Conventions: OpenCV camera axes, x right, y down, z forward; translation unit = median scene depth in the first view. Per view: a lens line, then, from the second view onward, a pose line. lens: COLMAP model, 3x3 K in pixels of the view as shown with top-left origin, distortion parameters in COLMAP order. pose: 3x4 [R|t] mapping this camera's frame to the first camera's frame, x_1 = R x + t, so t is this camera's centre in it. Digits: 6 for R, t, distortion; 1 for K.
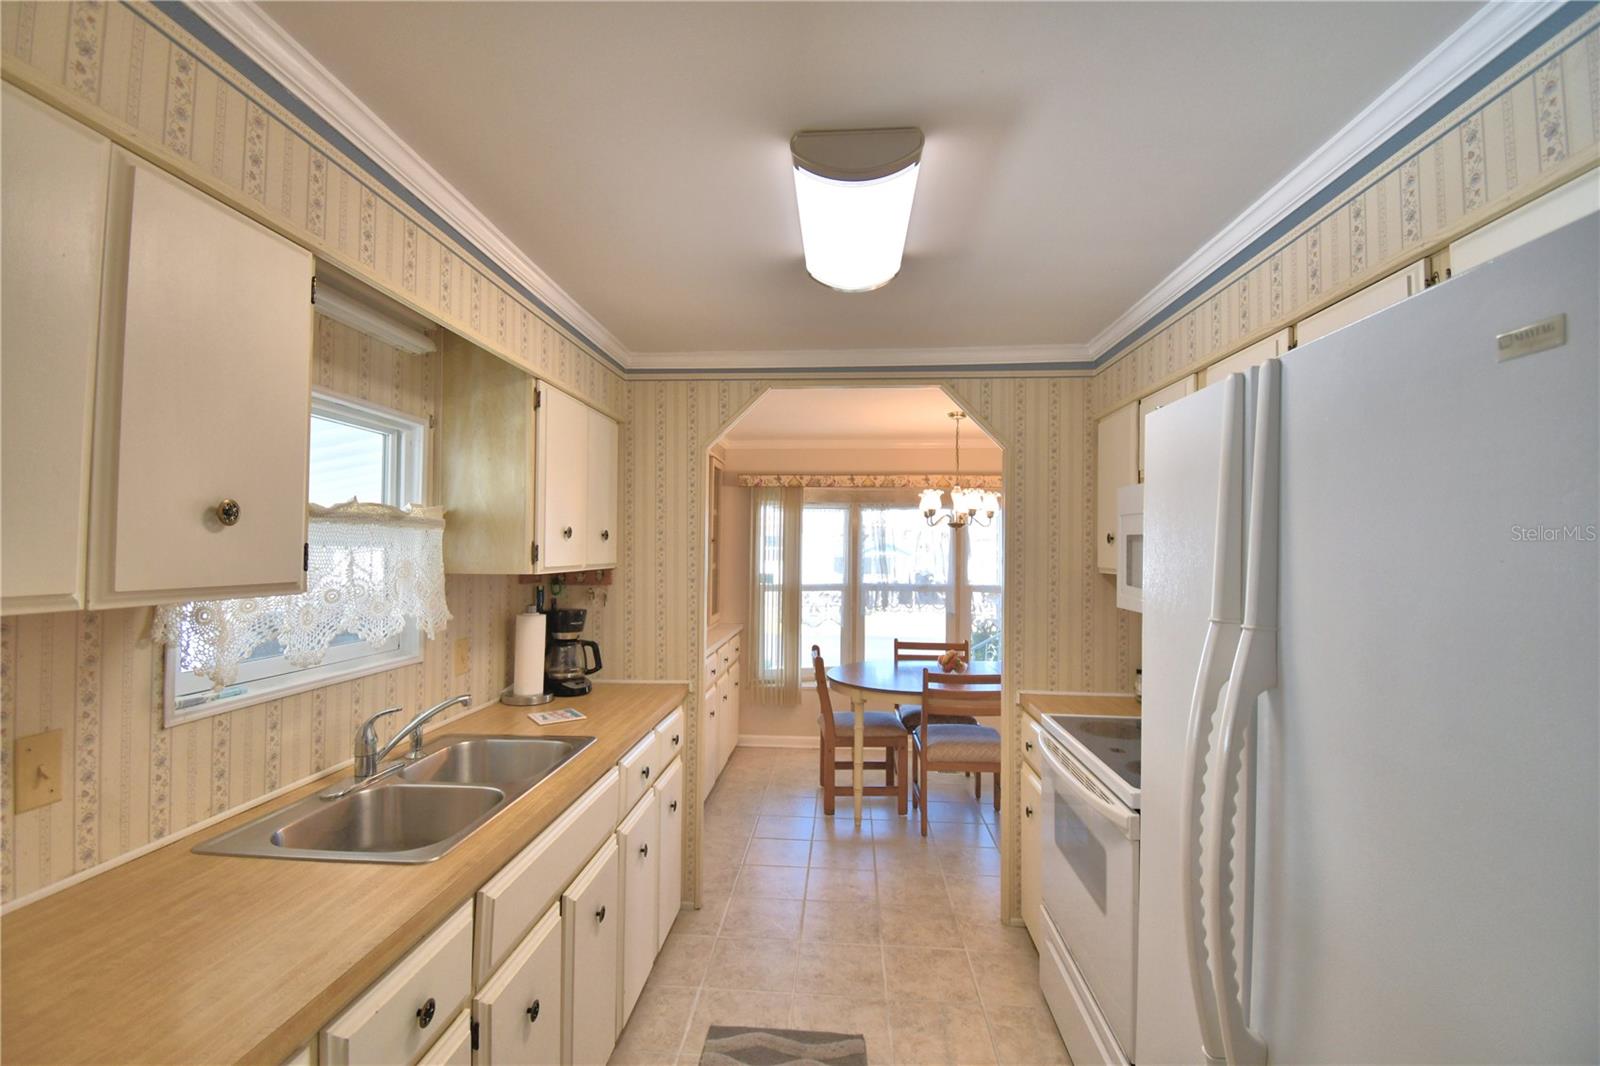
lens RADIAL K [[713.5, 0, 796.4], [0, 713.5, 529.4], [0, 0, 1]] dist [0.031669, -0.028836]
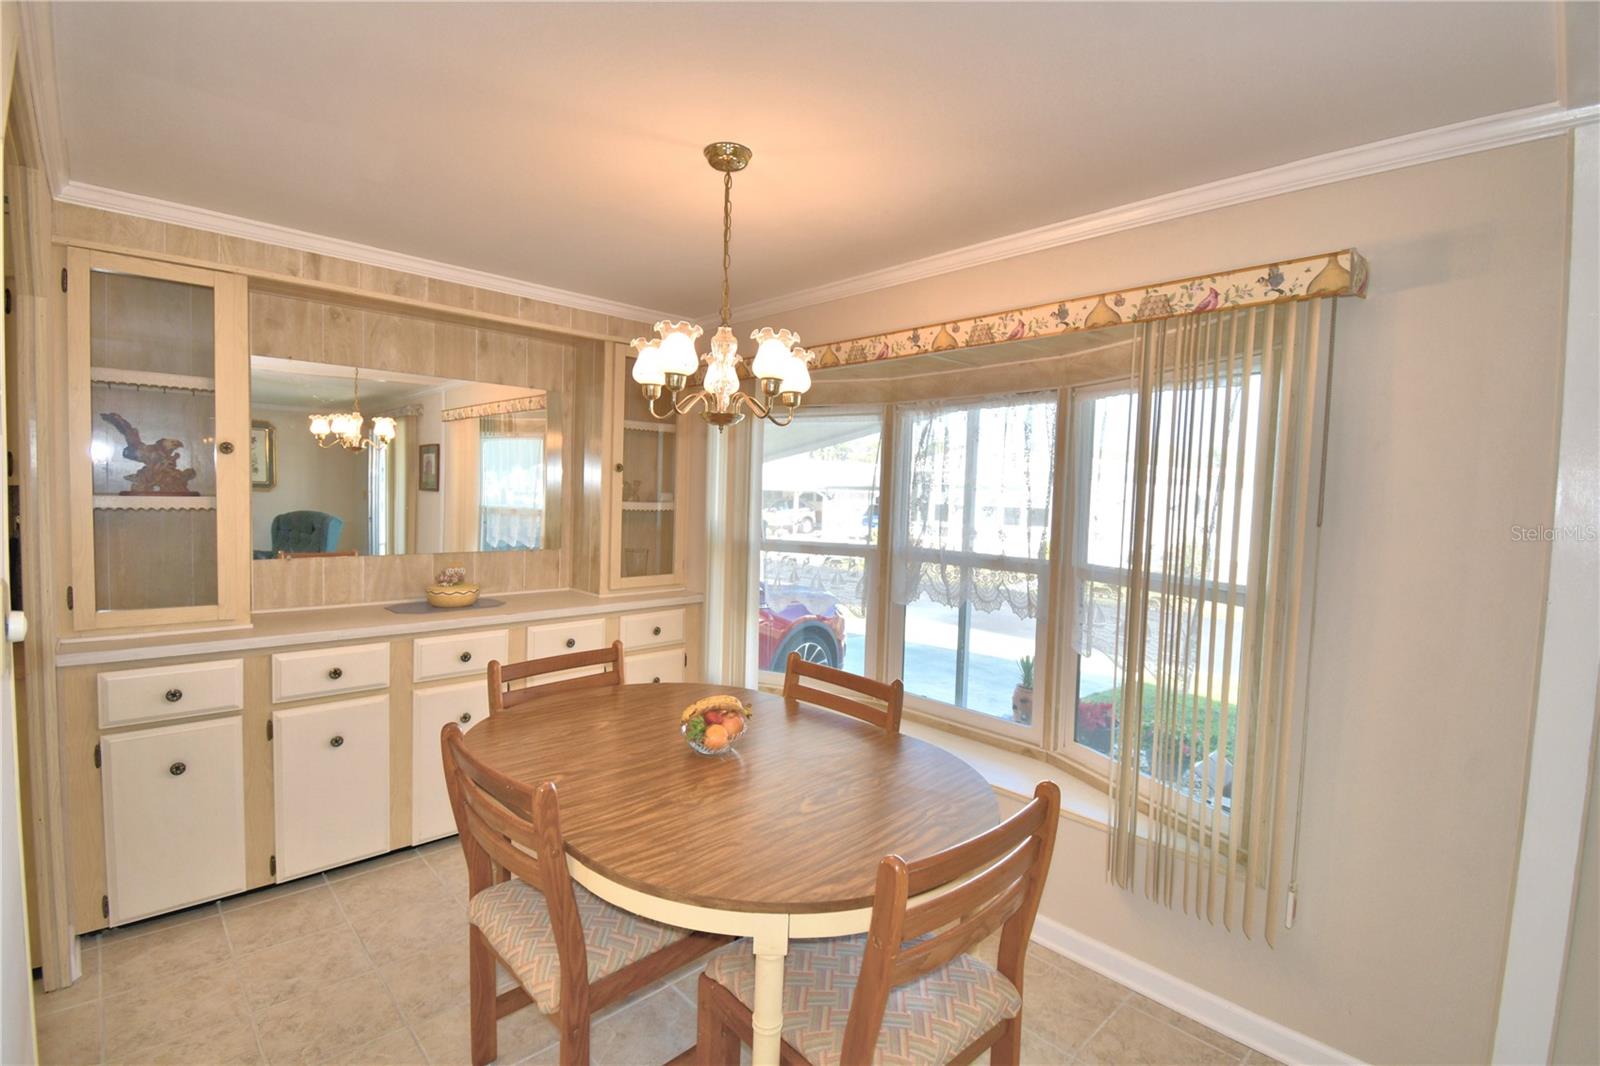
lens RADIAL K [[713.5, 0, 796.4], [0, 713.5, 529.4], [0, 0, 1]] dist [0.031669, -0.028836]
pose [[0.735614, 0.045769, -0.675853, 0.411962], [-0.015989, 0.998610, 0.050223, 0.034417], [0.677212, -0.026138, 0.735323, 0.543937]]
